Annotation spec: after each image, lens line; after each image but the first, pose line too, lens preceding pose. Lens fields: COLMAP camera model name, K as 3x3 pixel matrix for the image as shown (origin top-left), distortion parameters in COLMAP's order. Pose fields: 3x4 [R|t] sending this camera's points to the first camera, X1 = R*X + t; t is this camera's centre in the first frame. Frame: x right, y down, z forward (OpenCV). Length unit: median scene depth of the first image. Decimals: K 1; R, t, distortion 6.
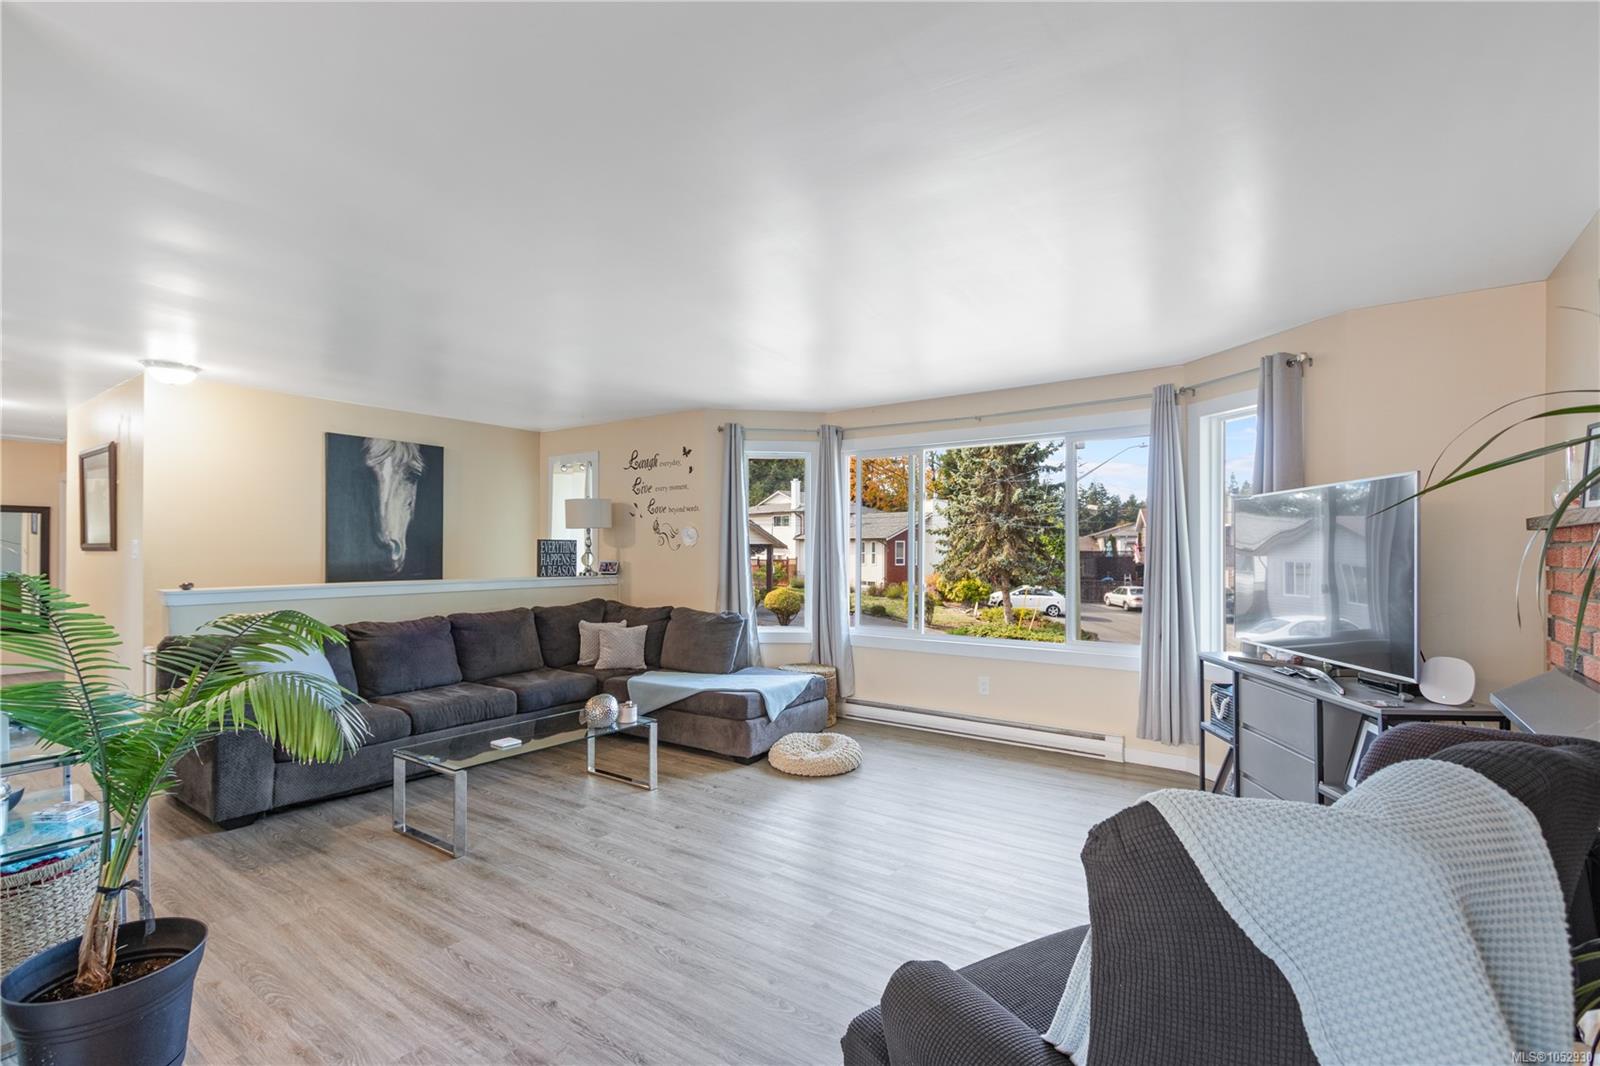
lens RADIAL K [[742.1, 0, 791.4], [0, 742.1, 542.7], [0, 0, 1]] dist [0.004042, -0.000426]
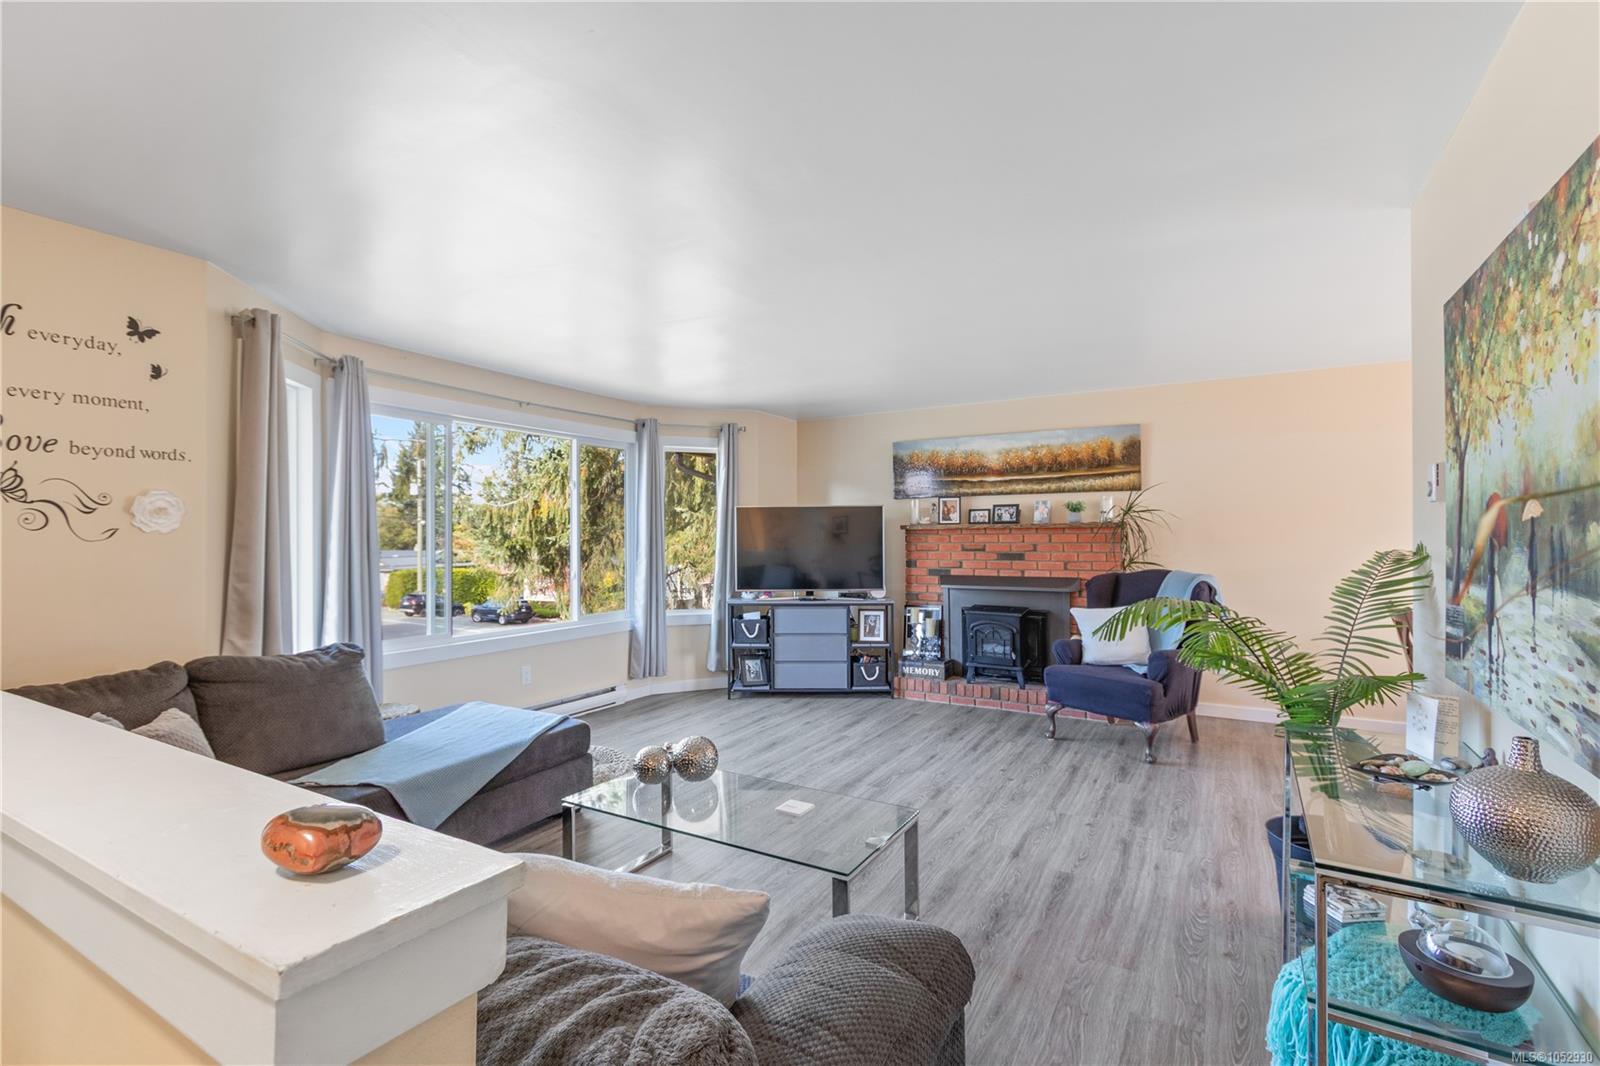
lens RADIAL K [[742.1, 0, 794.4], [0, 742.1, 534.0], [0, 0, 1]] dist [0.004042, -0.000426]
pose [[-0.107812, 0.001350, 0.994170, -1.527138], [-0.005577, 0.999983, -0.001963, 0.008954], [-0.994156, -0.005756, -0.107803, 1.504502]]
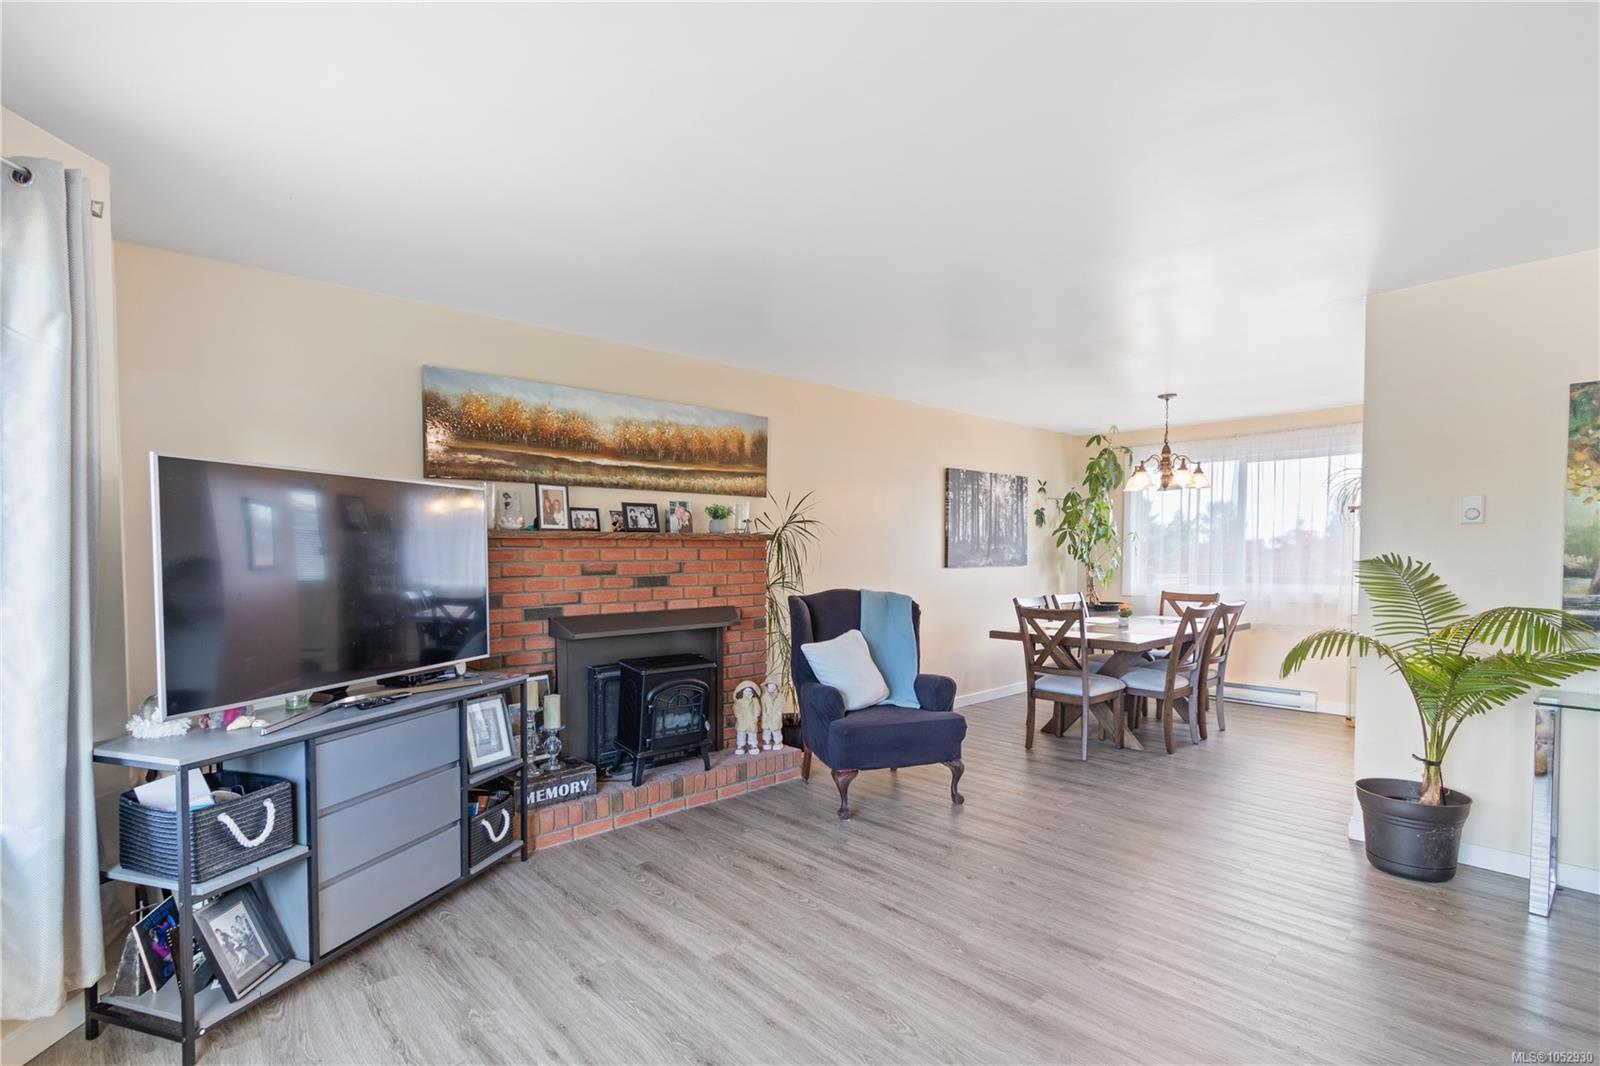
lens RADIAL K [[742.1, 0, 796.3], [0, 742.1, 583.0], [0, 0, 1]] dist [0.004042, -0.000426]
pose [[-0.981349, -0.006014, 0.192142, 0.040046], [0.000061, 0.999501, 0.031596, 0.024452], [-0.192236, 0.031018, -0.980858, 2.028829]]
